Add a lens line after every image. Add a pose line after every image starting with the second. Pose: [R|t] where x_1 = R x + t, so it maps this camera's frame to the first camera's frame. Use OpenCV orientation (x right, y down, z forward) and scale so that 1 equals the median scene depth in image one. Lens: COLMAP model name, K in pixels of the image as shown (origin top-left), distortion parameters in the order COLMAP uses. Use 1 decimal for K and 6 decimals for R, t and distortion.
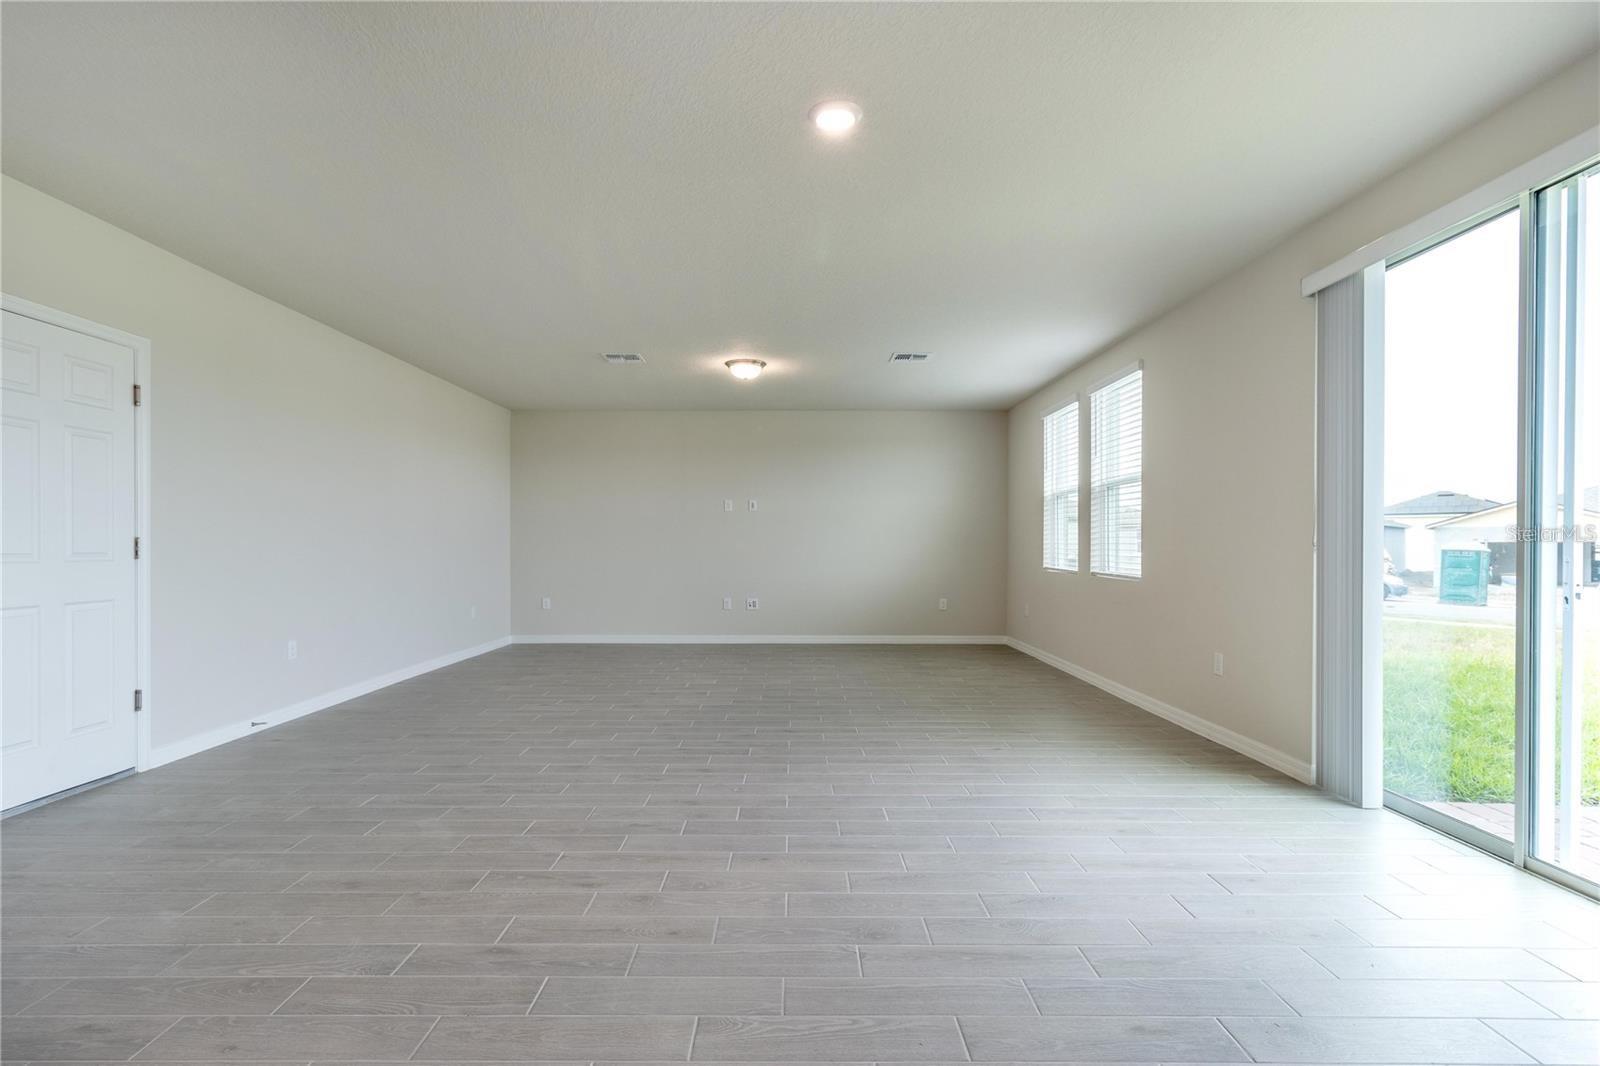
lens RADIAL K [[777.0, 0, 801.1], [0, 777.0, 549.1], [0, 0, 1]] dist [0.001573, 0.000387]
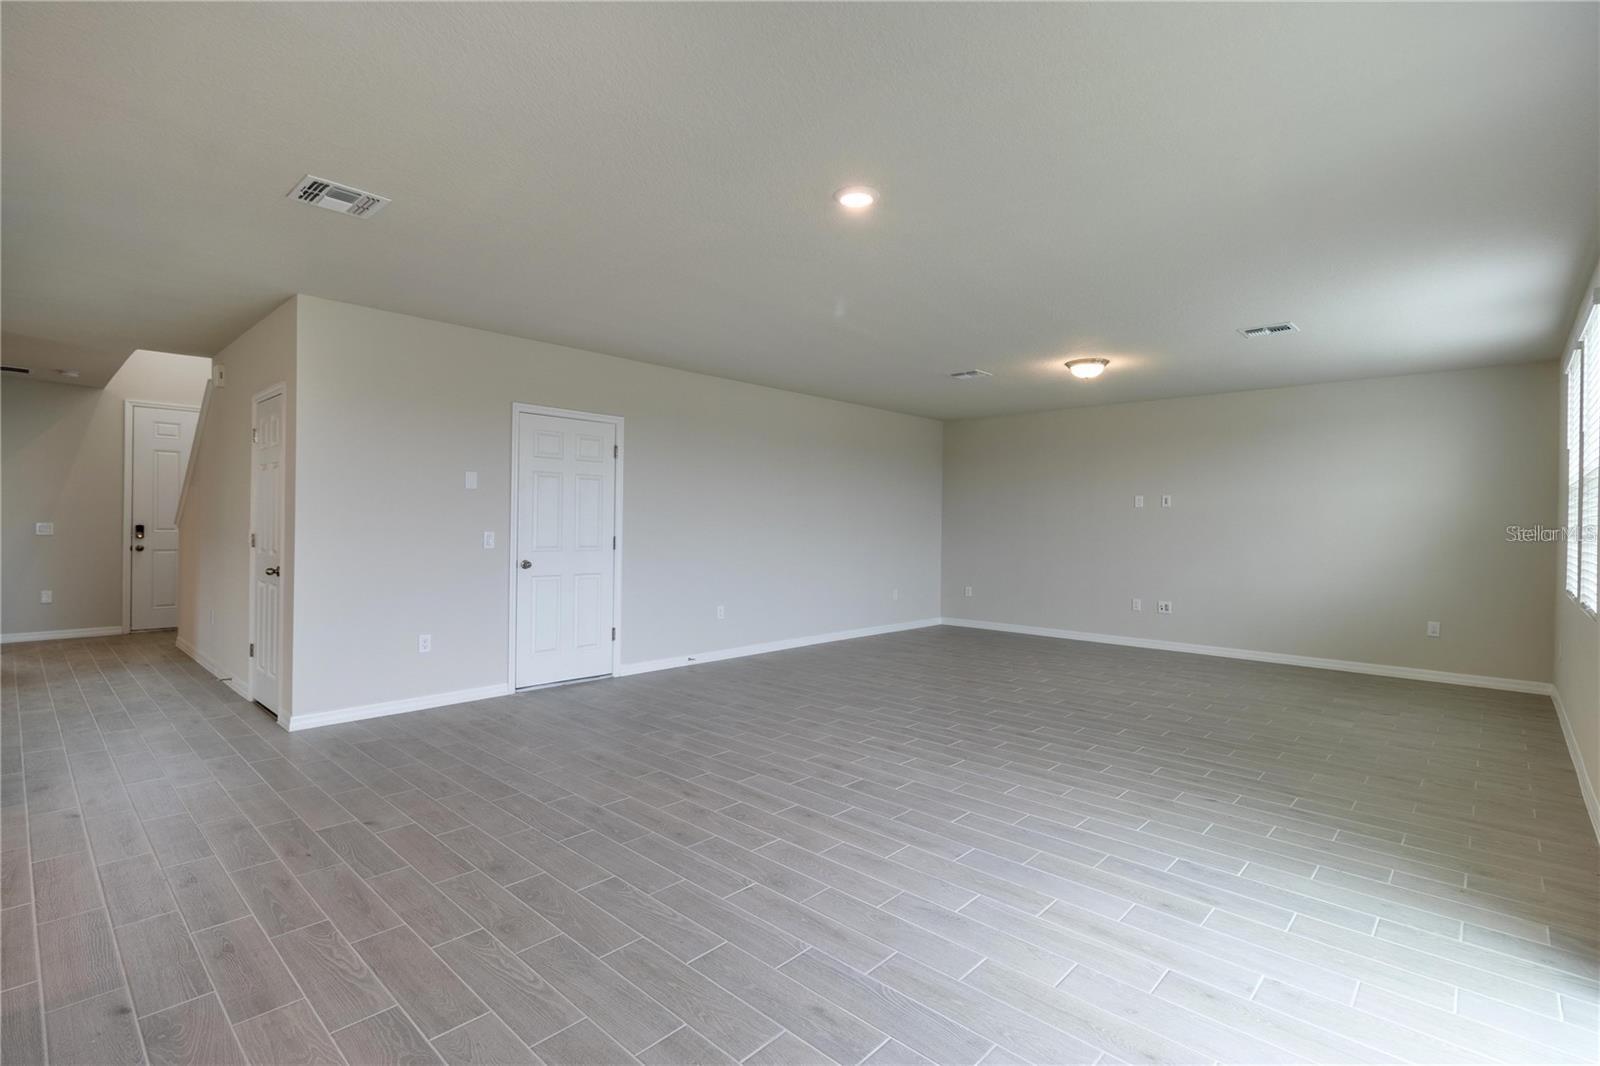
lens RADIAL K [[761.4, 0, 792.5], [0, 761.4, 526.3], [0, 0, 1]] dist [0.002043, -0.000350]
pose [[0.723602, 0.010598, -0.690136, 0.593569], [-0.016058, 0.999870, -0.001483, -0.044059], [0.690031, 0.012155, 0.723678, 0.081120]]
